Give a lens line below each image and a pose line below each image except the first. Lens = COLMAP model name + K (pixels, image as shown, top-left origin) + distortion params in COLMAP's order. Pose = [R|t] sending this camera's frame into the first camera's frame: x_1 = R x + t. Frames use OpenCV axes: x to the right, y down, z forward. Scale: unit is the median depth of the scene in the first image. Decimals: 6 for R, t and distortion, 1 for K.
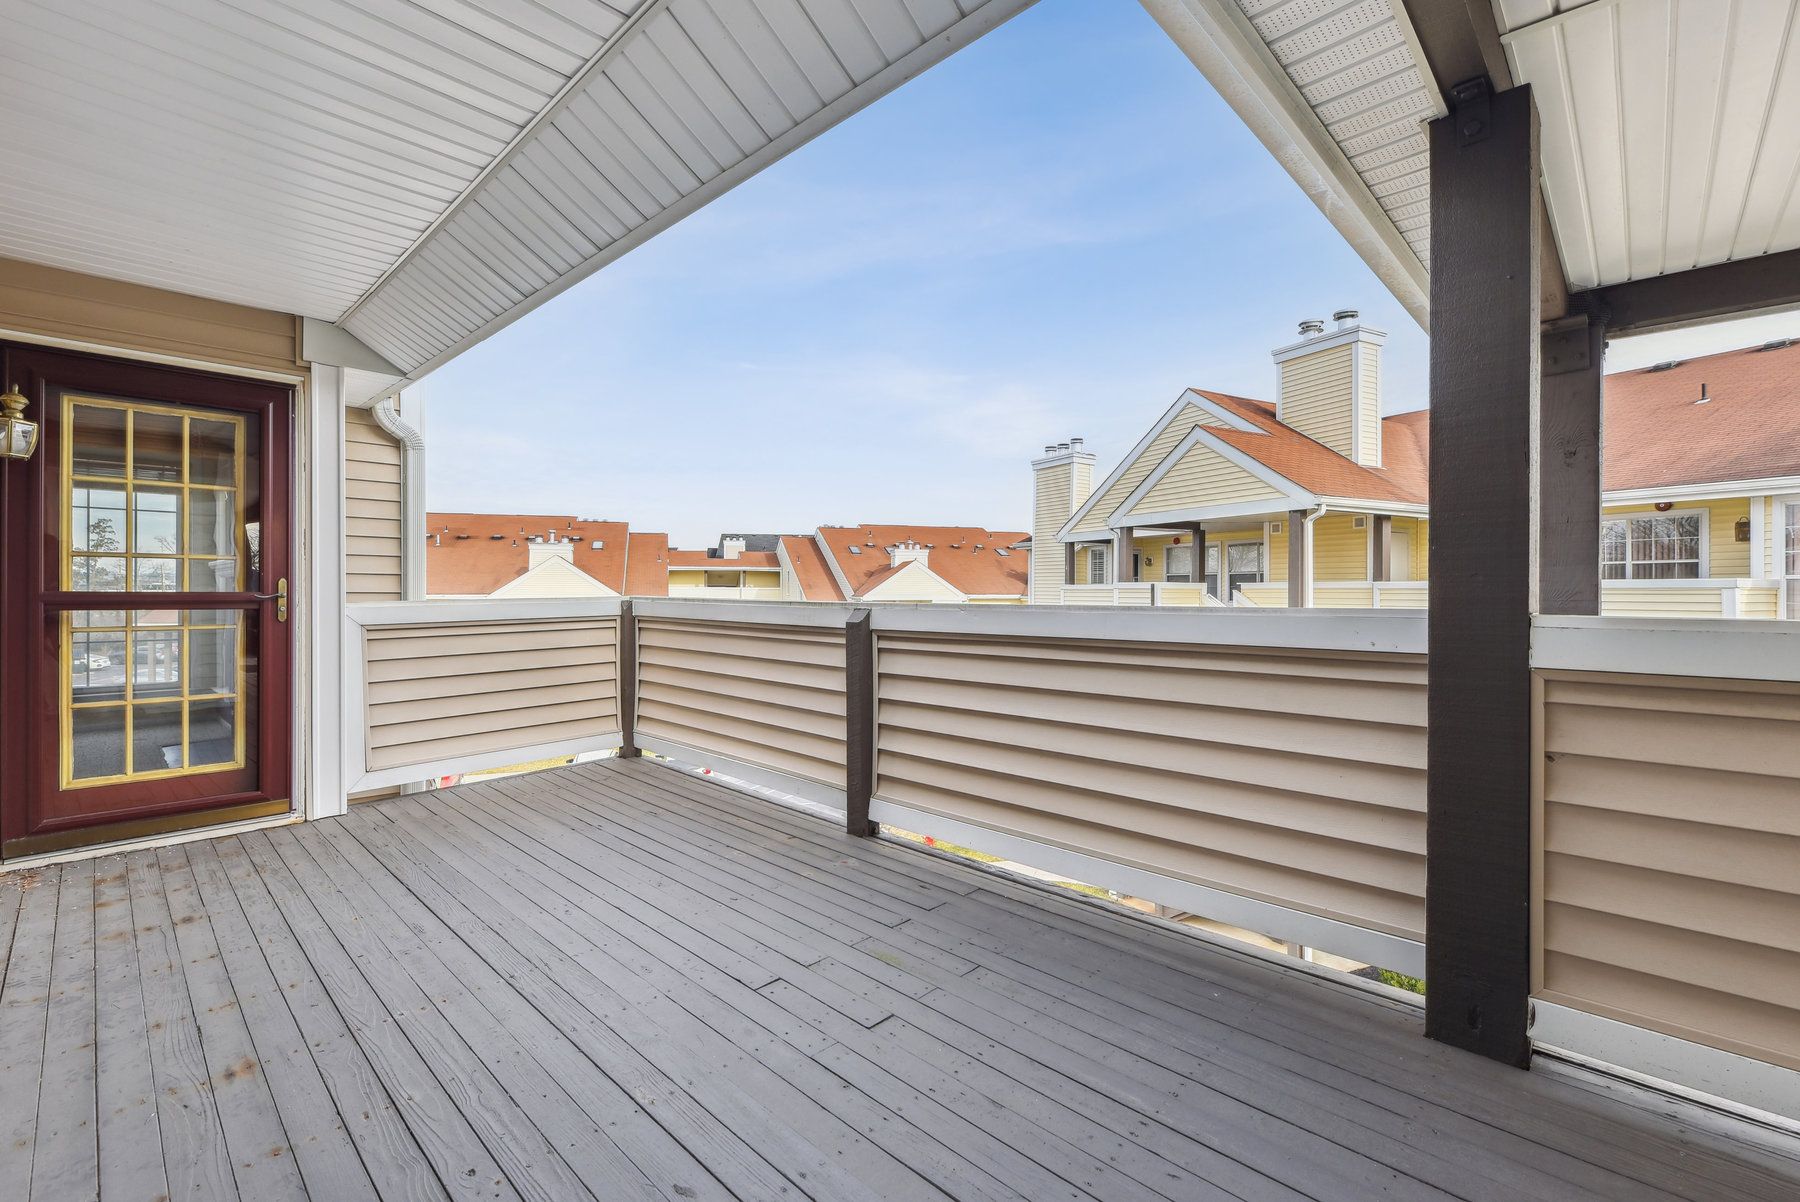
lens RADIAL K [[772.6, 0, 896.9], [0, 772.6, 590.1], [0, 0, 1]] dist [-0.002939, -0.000297]
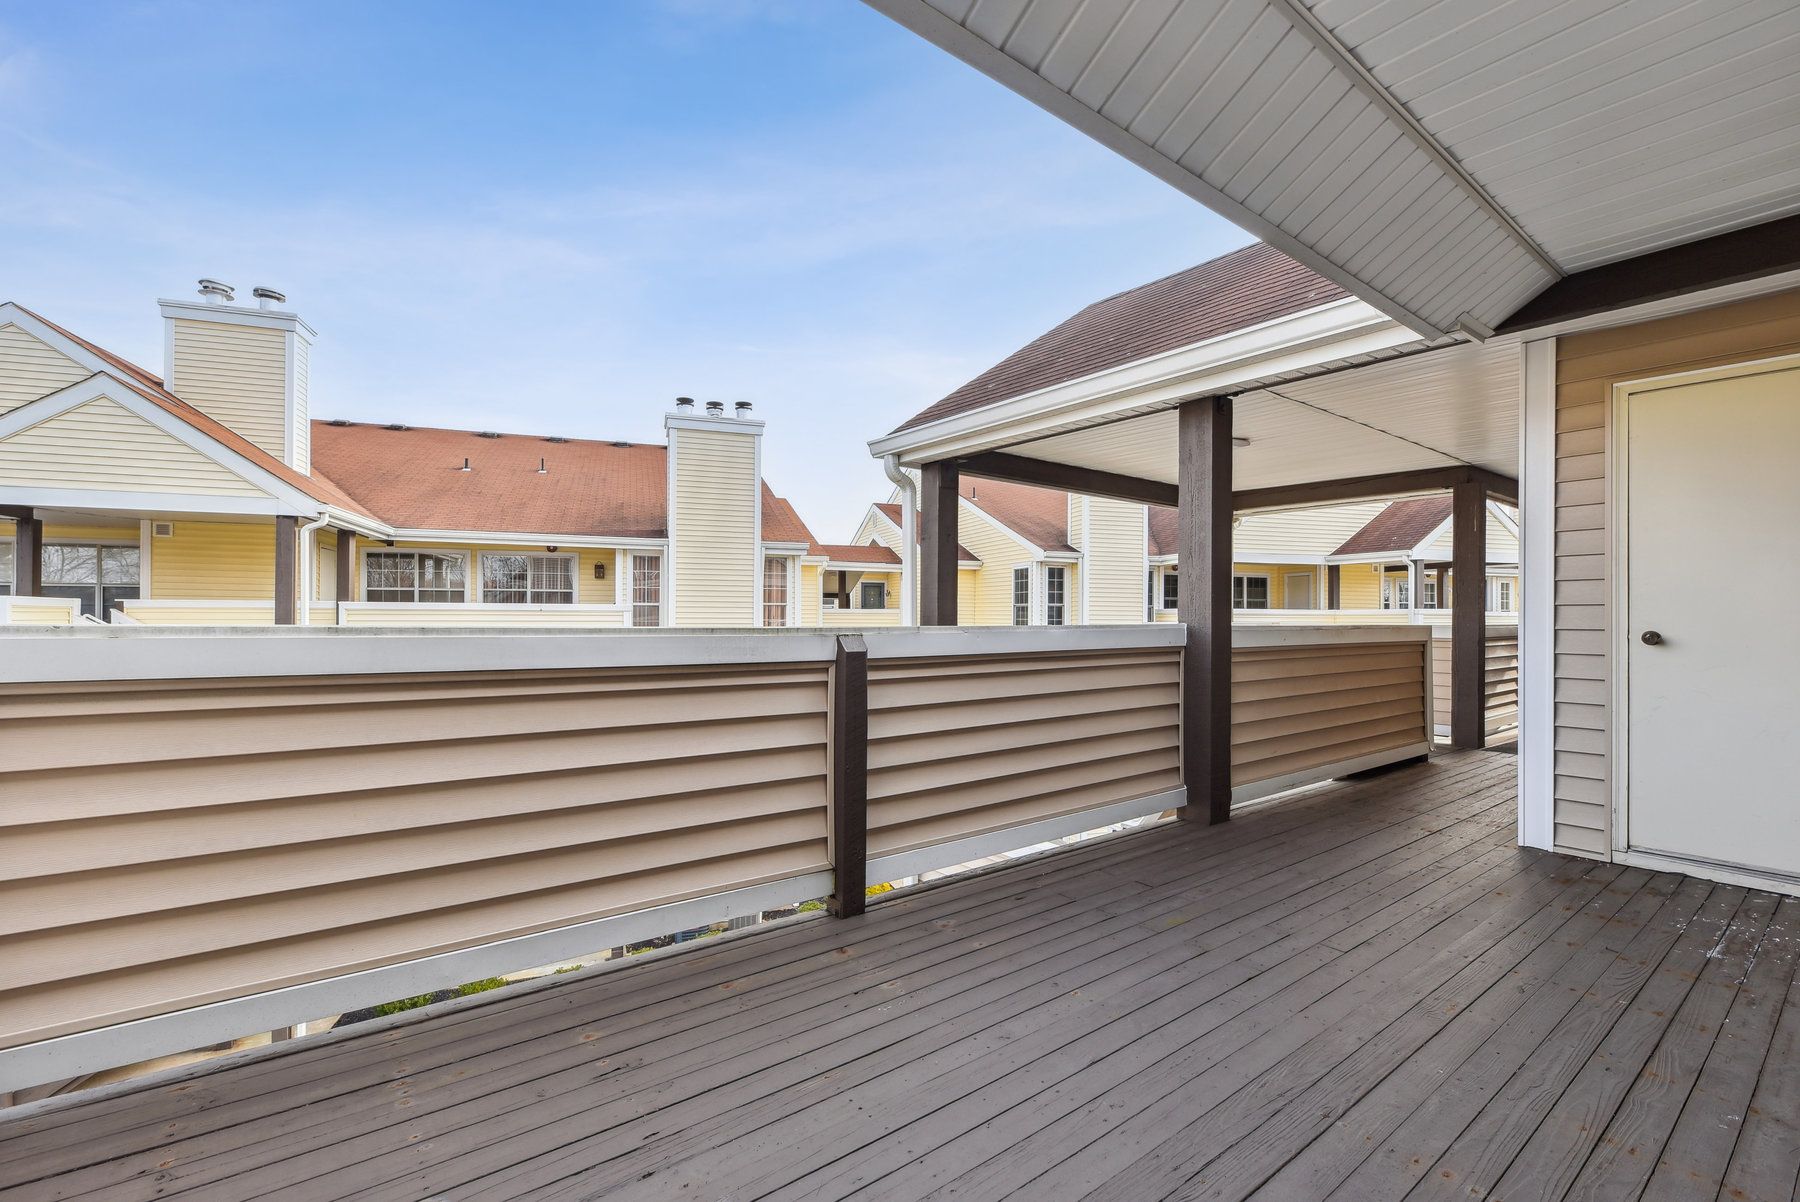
lens RADIAL K [[772.6, 0, 890.0], [0, 772.6, 615.6], [0, 0, 1]] dist [-0.002939, -0.000297]
pose [[0.159882, -0.000009, 0.987136, -0.774191], [-0.007327, 0.999972, 0.001196, 0.001572], [-0.987109, -0.007424, 0.159877, 0.763074]]
